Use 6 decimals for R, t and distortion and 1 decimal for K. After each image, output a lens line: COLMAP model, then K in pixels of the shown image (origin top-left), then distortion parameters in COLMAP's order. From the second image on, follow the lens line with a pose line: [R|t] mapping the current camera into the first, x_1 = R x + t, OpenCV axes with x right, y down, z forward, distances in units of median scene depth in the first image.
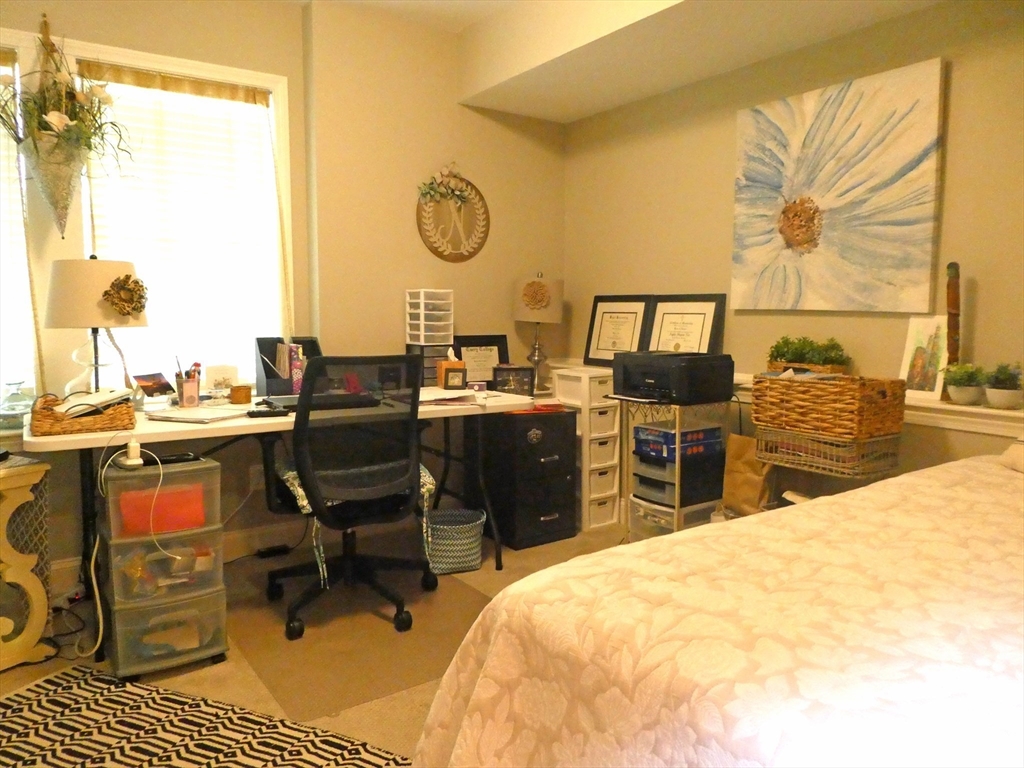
lens RADIAL K [[736.4, 0, 529.6], [0, 736.4, 369.8], [0, 0, 1]] dist [-0.002407, -0.001412]
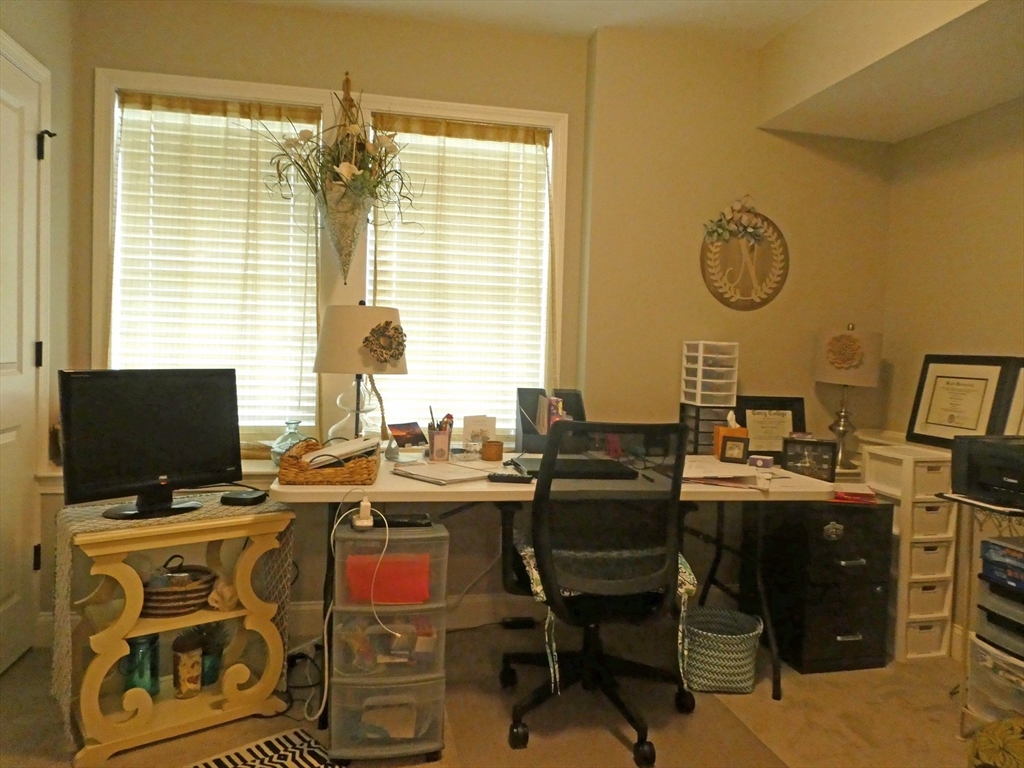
lens RADIAL K [[736.4, 0, 529.6], [0, 736.4, 369.8], [0, 0, 1]] dist [-0.002407, -0.001412]
pose [[0.920951, 0.042796, -0.387322, 0.005484], [-0.065136, 0.996873, -0.044730, -0.028693], [0.384196, 0.066423, 0.920859, 0.152491]]
